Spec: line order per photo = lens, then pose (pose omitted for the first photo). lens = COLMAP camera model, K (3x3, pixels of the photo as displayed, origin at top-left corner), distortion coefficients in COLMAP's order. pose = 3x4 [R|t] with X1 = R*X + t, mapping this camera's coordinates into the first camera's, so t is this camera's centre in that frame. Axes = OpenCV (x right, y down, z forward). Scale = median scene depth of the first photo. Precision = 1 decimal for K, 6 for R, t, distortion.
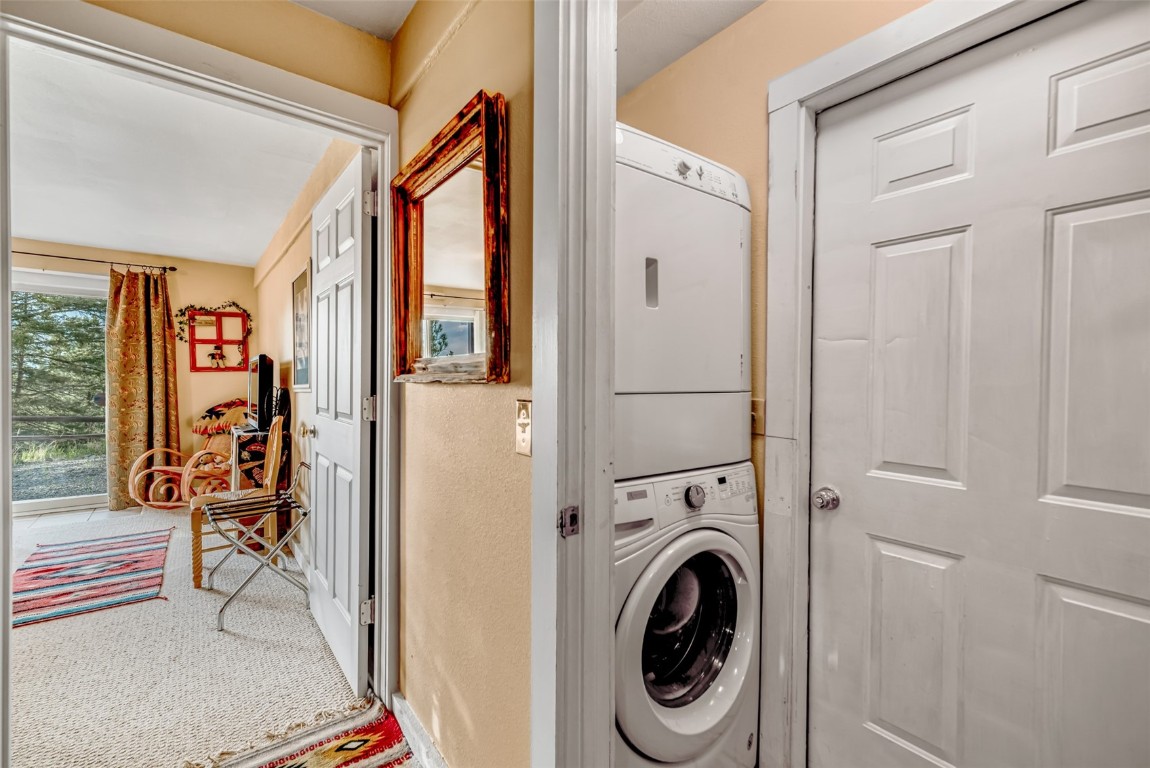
lens RADIAL K [[499.7, 0, 574.0], [0, 499.7, 384.9], [0, 0, 1]] dist [0.005366, 0.000978]
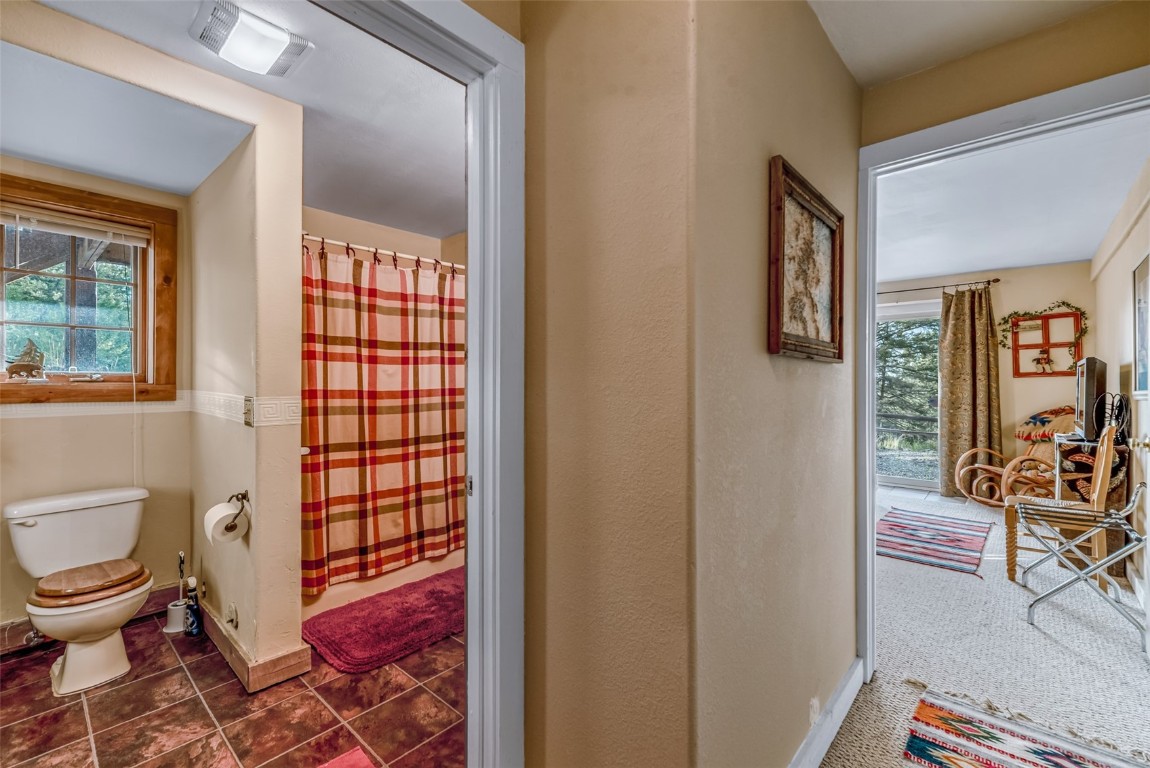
lens RADIAL K [[499.7, 0, 573.9], [0, 499.7, 383.6], [0, 0, 1]] dist [0.005366, 0.000978]
pose [[0.182976, -0.005123, -0.983104, 0.081229], [-0.008967, 0.999936, -0.006880, 0.001315], [0.983076, 0.010074, 0.182918, -0.070125]]
